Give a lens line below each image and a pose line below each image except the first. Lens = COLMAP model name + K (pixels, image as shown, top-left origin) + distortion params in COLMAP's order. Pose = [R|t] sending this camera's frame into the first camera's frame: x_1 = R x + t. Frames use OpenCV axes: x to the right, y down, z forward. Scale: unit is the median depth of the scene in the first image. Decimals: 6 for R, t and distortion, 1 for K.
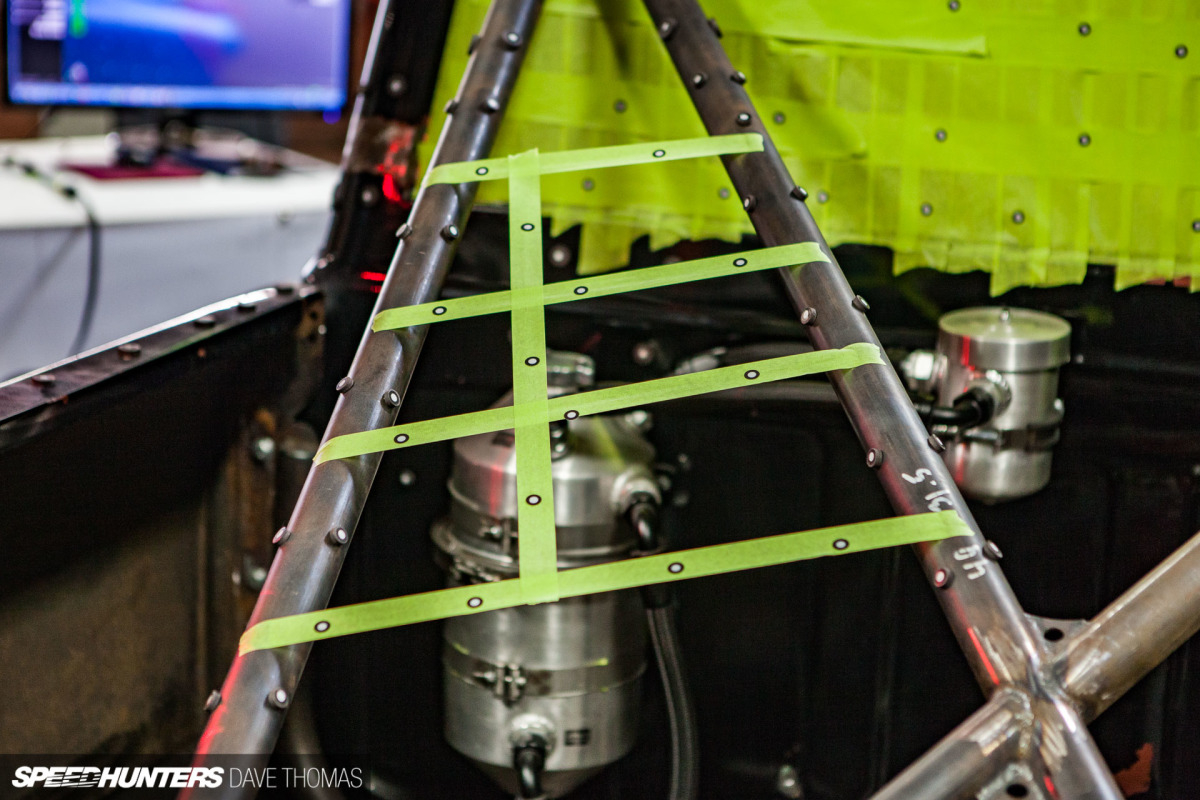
lens RADIAL K [[2460.8, 0, 600.4], [0, 2460.8, 401.1], [0, 0, 1]] dist [0.116909, 0.000000]
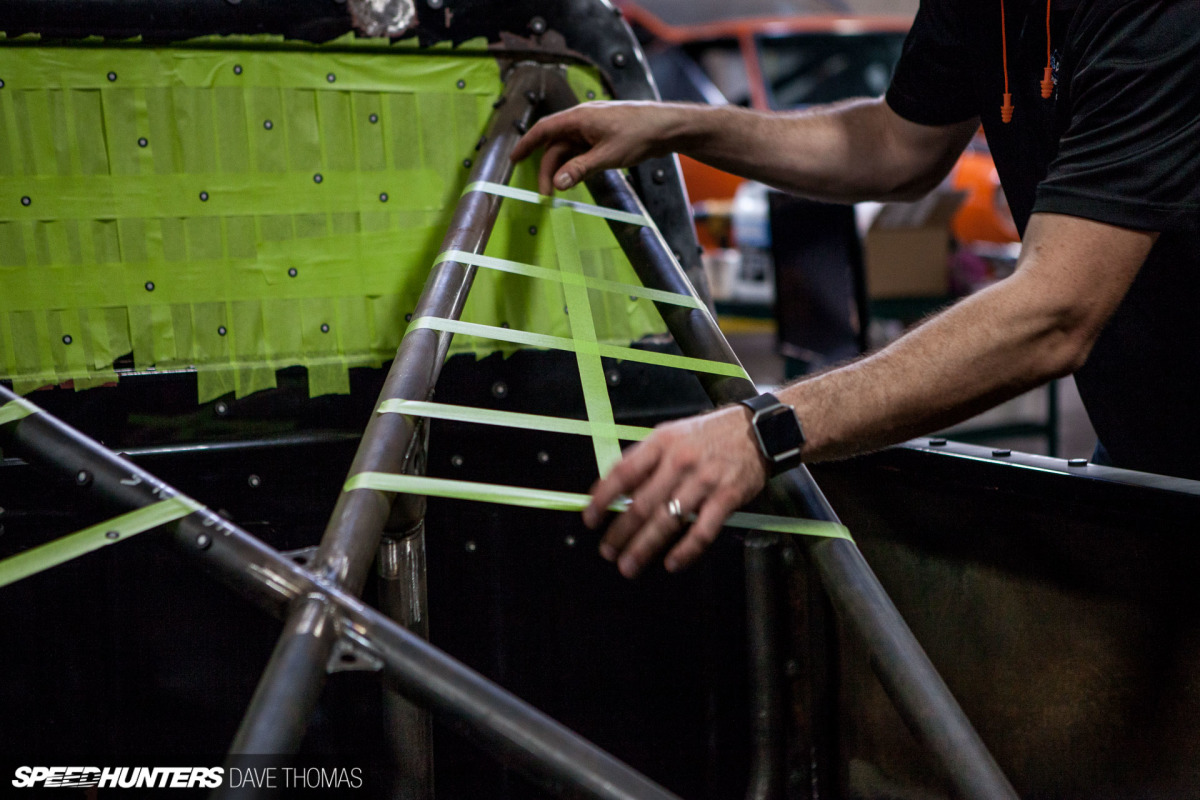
lens RADIAL K [[2460.8, 0, 599.6], [0, 2460.8, 398.9], [0, 0, 1]] dist [0.116909, 0.000000]
pose [[0.699281, -0.111315, 0.706127, -0.436333], [0.216864, 0.974283, -0.061174, 0.088665], [-0.681158, 0.195911, 0.705438, -0.028809]]
